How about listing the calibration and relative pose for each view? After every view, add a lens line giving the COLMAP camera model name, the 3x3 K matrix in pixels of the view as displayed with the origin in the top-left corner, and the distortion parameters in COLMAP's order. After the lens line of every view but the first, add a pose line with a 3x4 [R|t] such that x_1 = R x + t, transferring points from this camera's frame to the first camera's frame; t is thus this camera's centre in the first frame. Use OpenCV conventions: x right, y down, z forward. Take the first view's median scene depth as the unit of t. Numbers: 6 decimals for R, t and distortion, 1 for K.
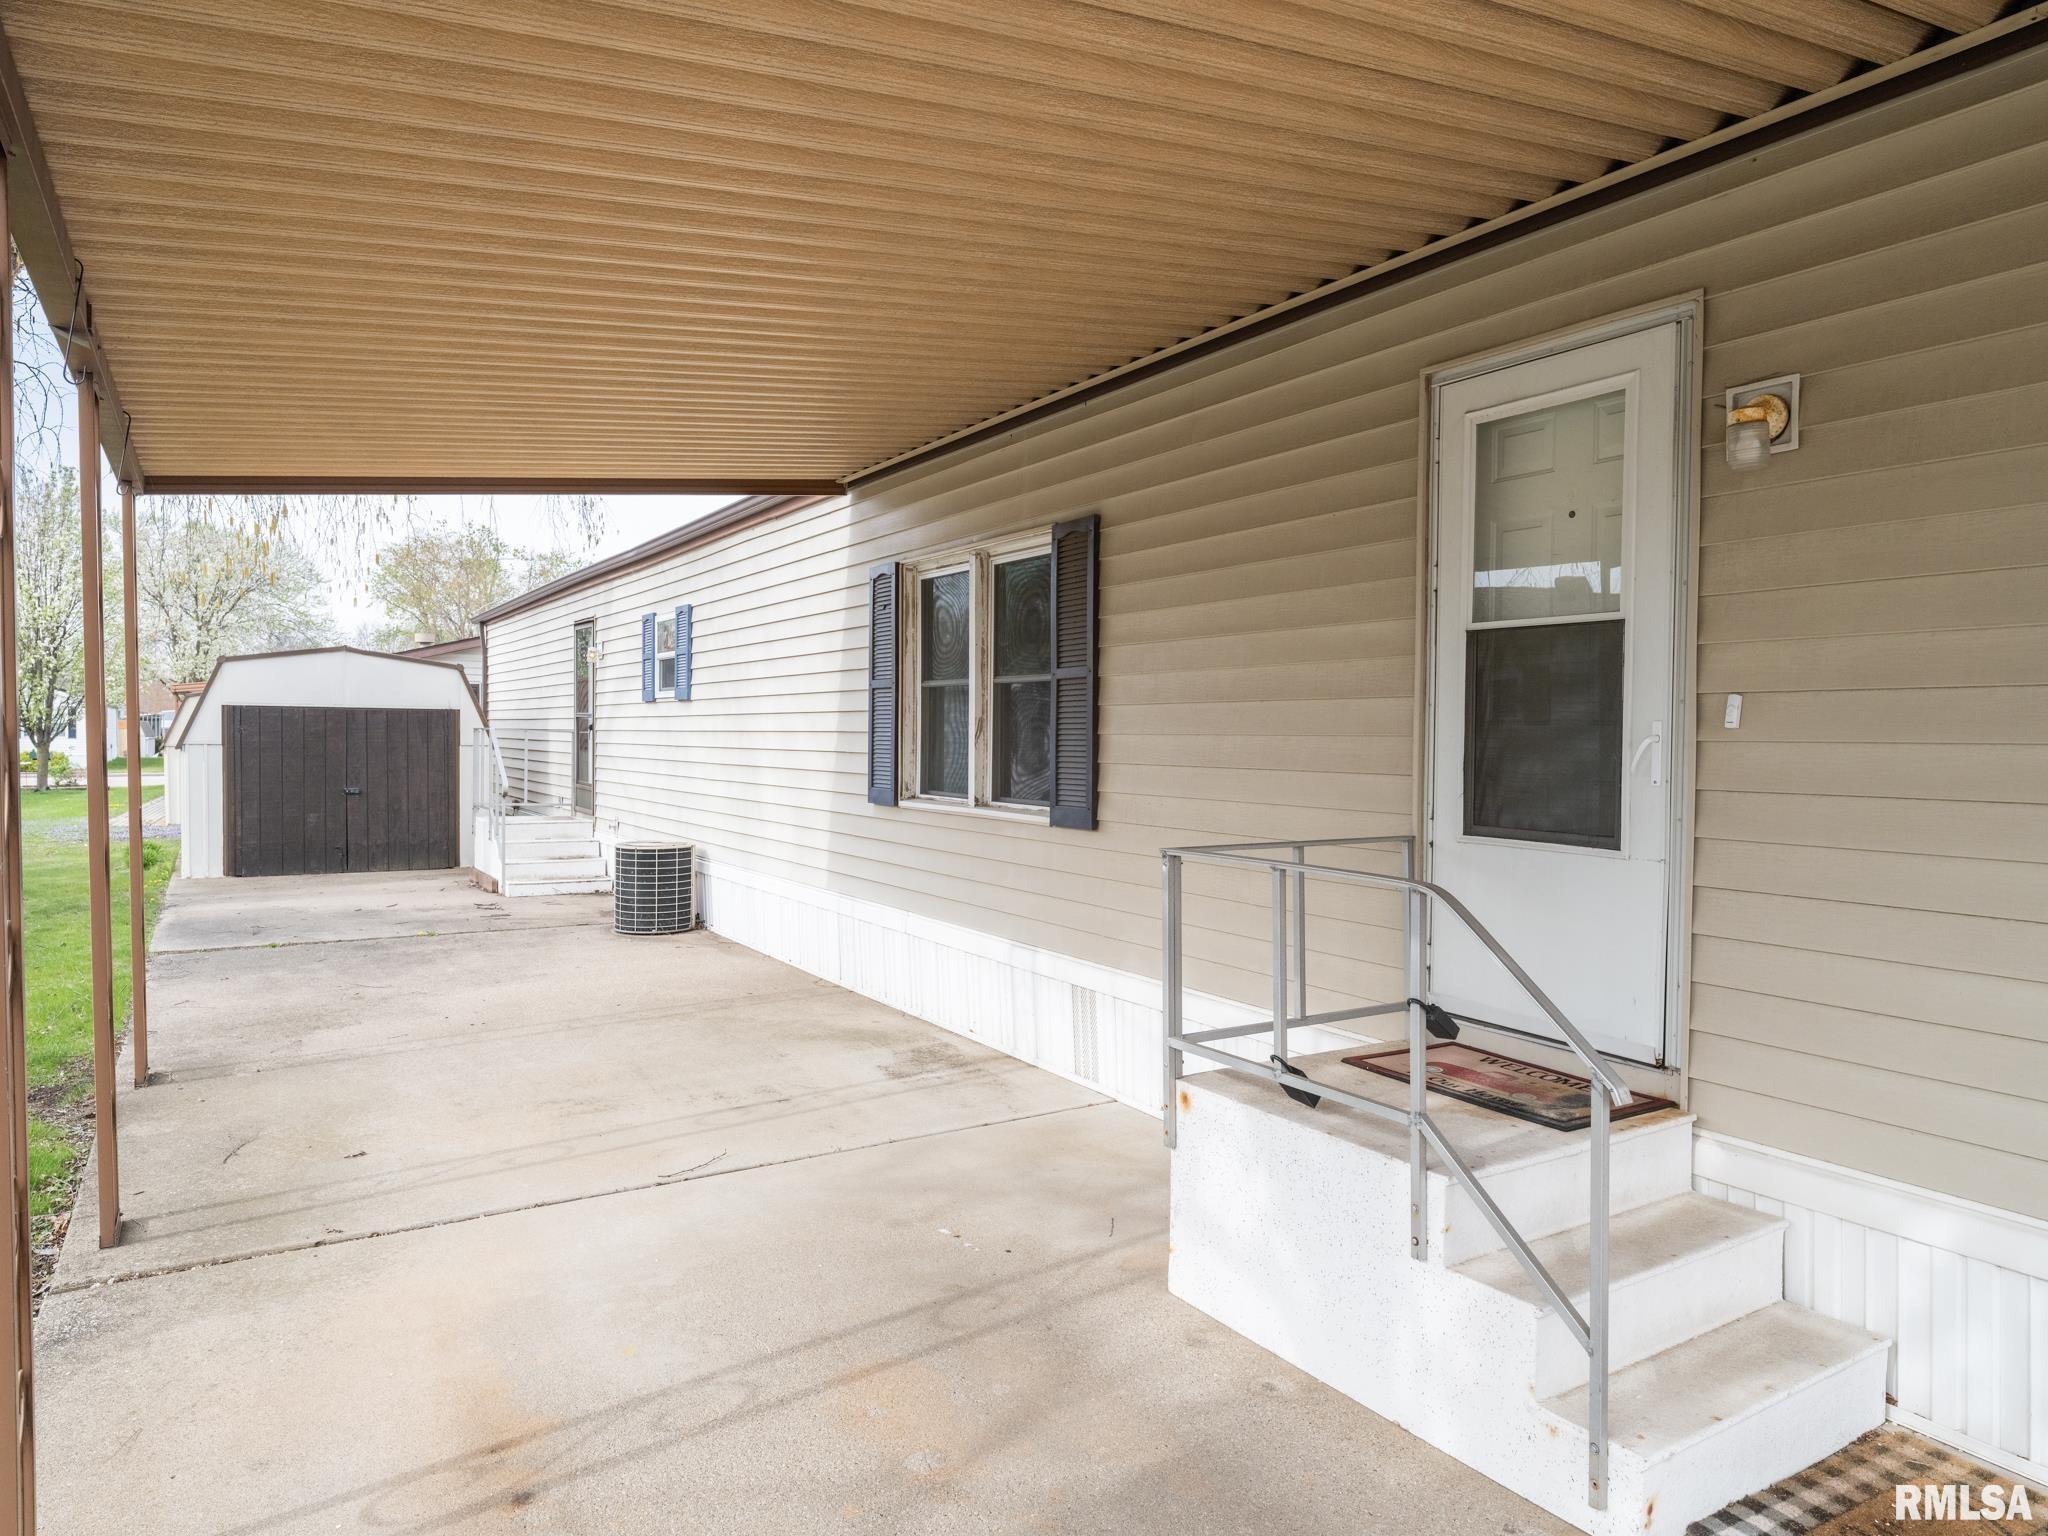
lens RADIAL K [[1318.9, 0, 1017.6], [0, 1318.9, 773.4], [0, 0, 1]] dist [0.031618, -0.036835]
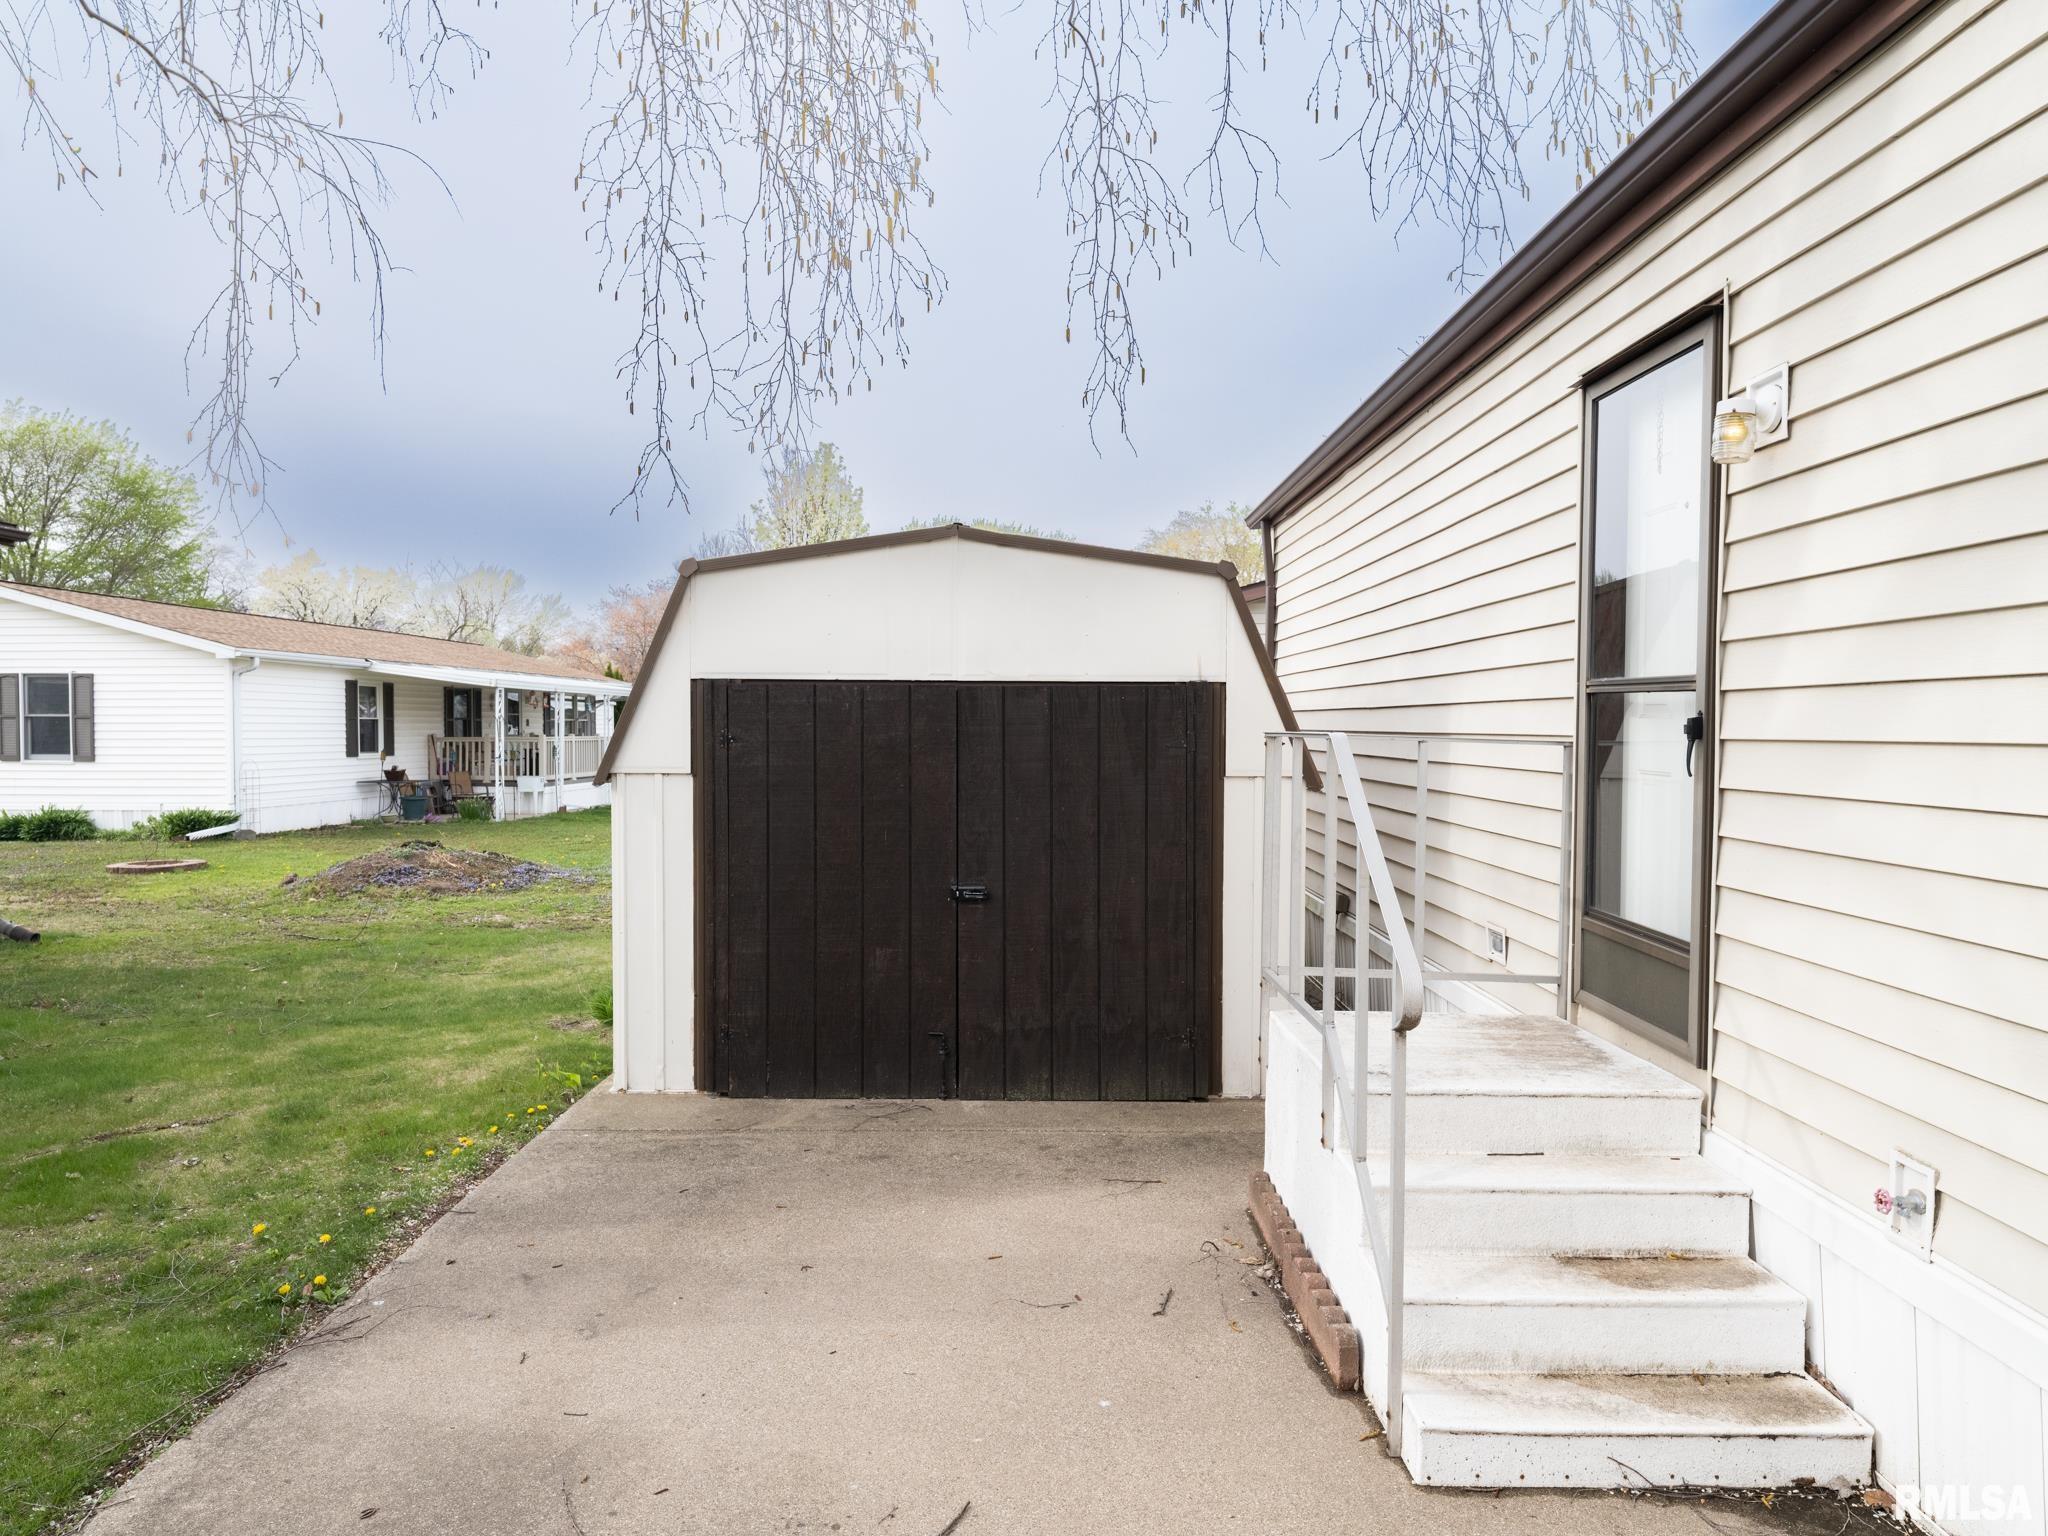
lens RADIAL K [[1344.0, 0, 1004.4], [0, 1344.0, 764.0], [0, 0, 1]] dist [0.030857, -0.040022]
pose [[0.848974, 0.008808, -0.528361, -0.376224], [-0.011182, 0.999937, -0.001299, -0.032700], [0.528316, 0.007011, 0.849019, 0.888010]]
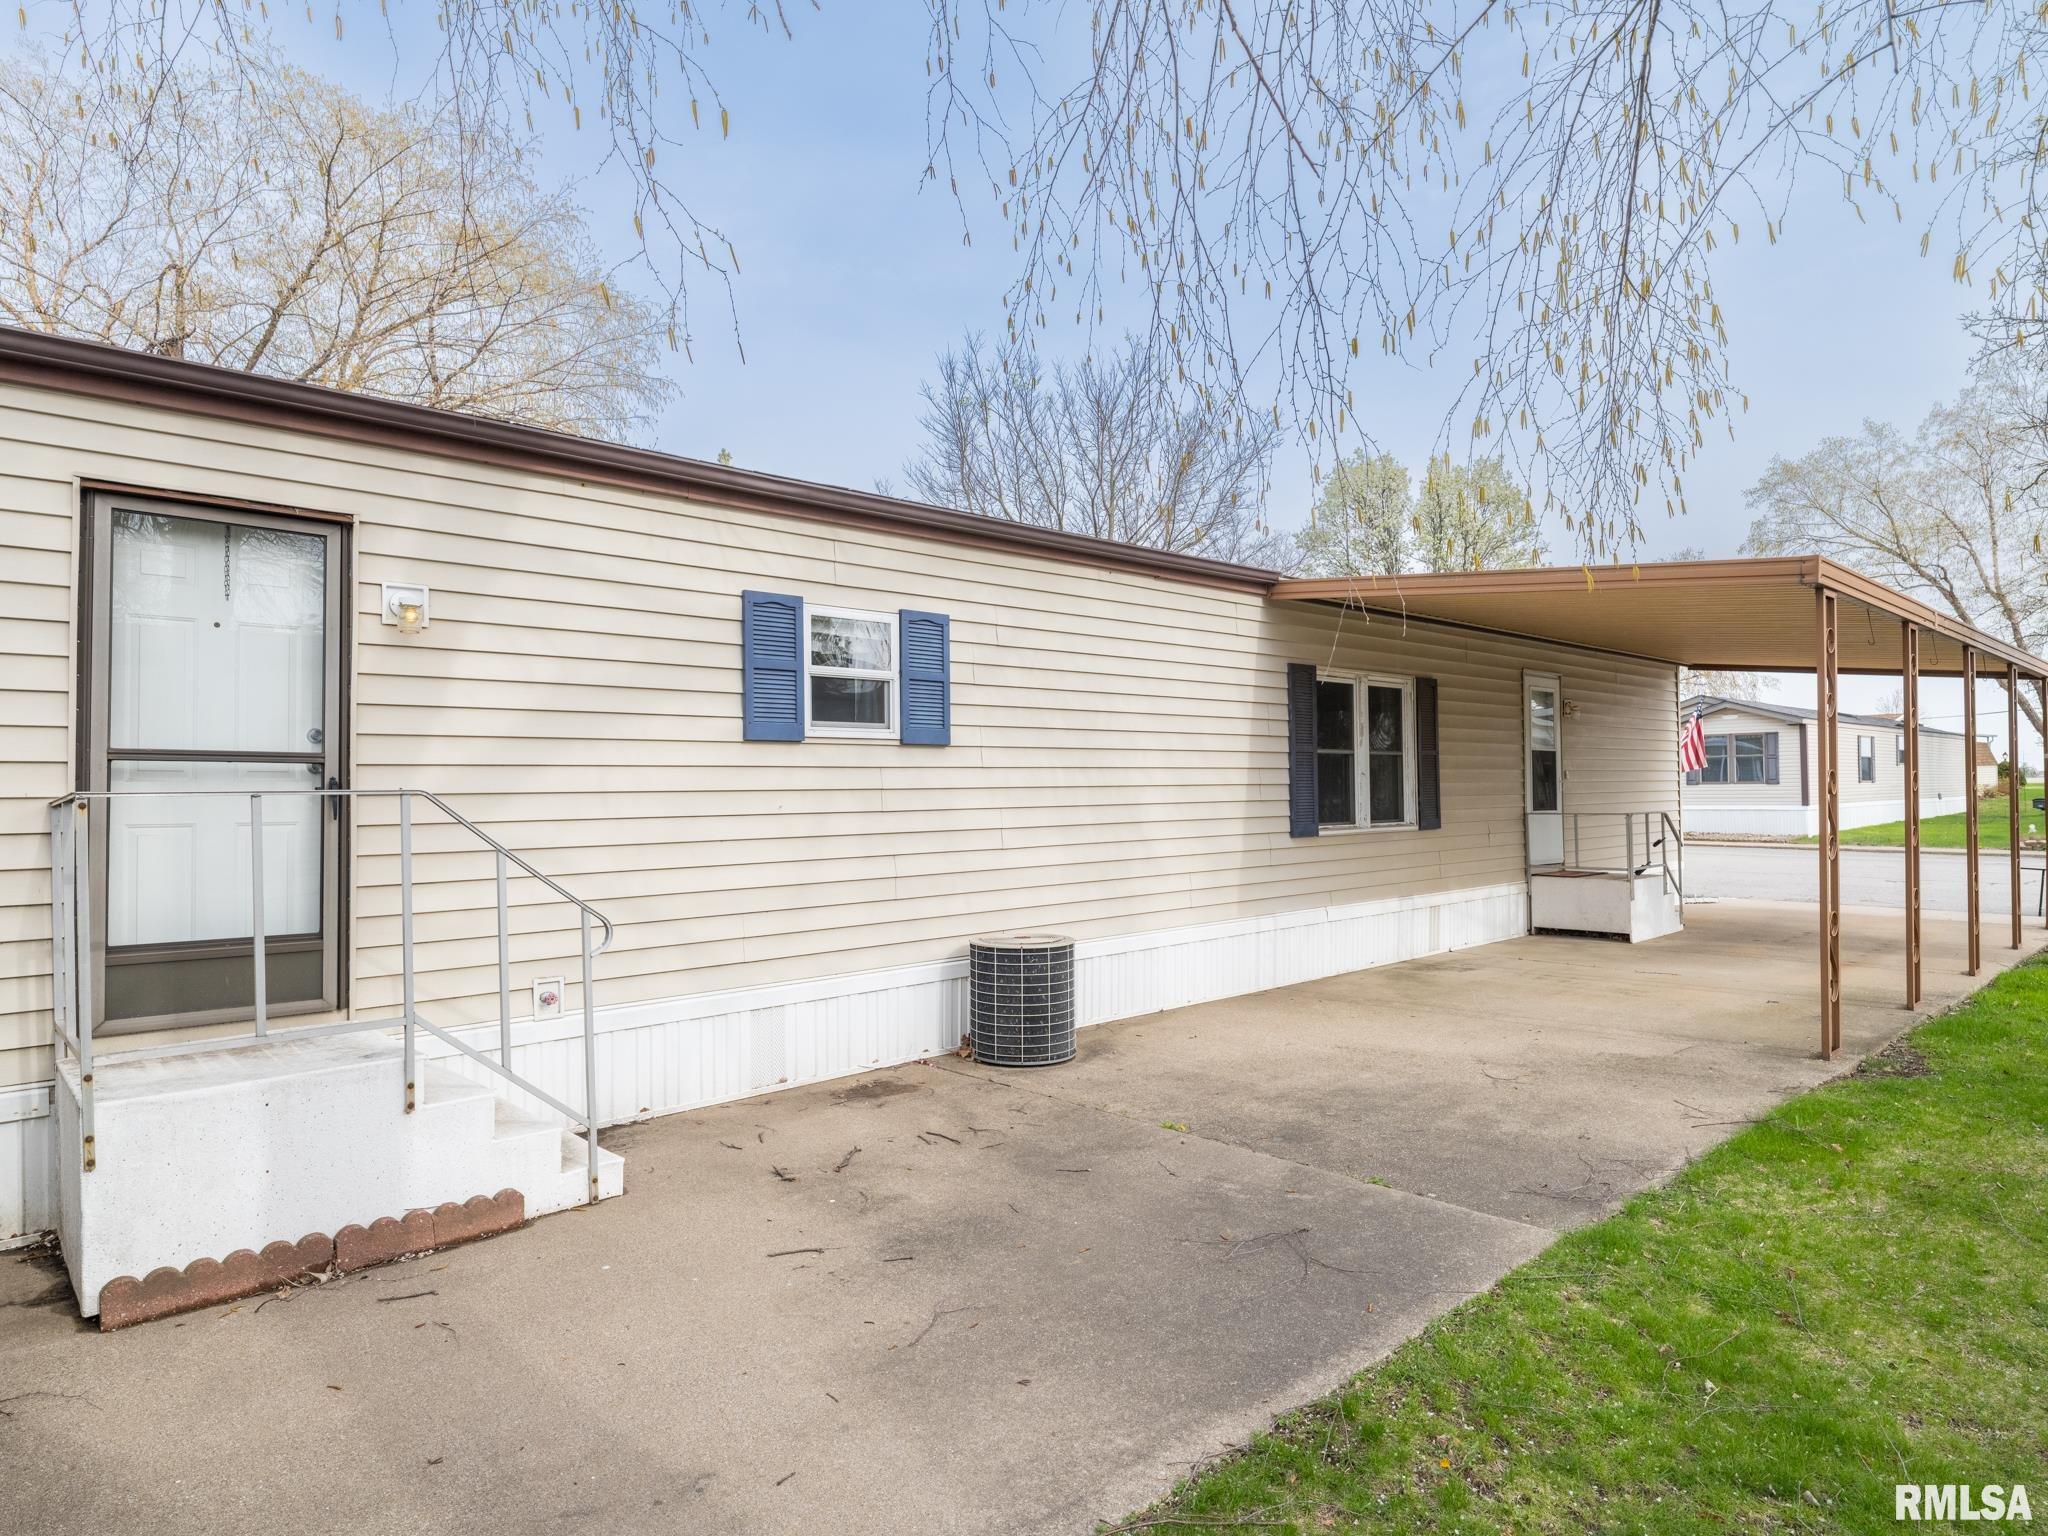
lens RADIAL K [[1180.2, 0, 1024.0], [0, 1180.2, 768.0], [0, 0, 1]] dist [0.002828, -0.000113]
pose [[-0.196948, 0.013022, 0.980327, -0.899947], [0.040751, 0.999156, -0.005085, -0.038450], [-0.979567, 0.038948, -0.197313, 1.094948]]
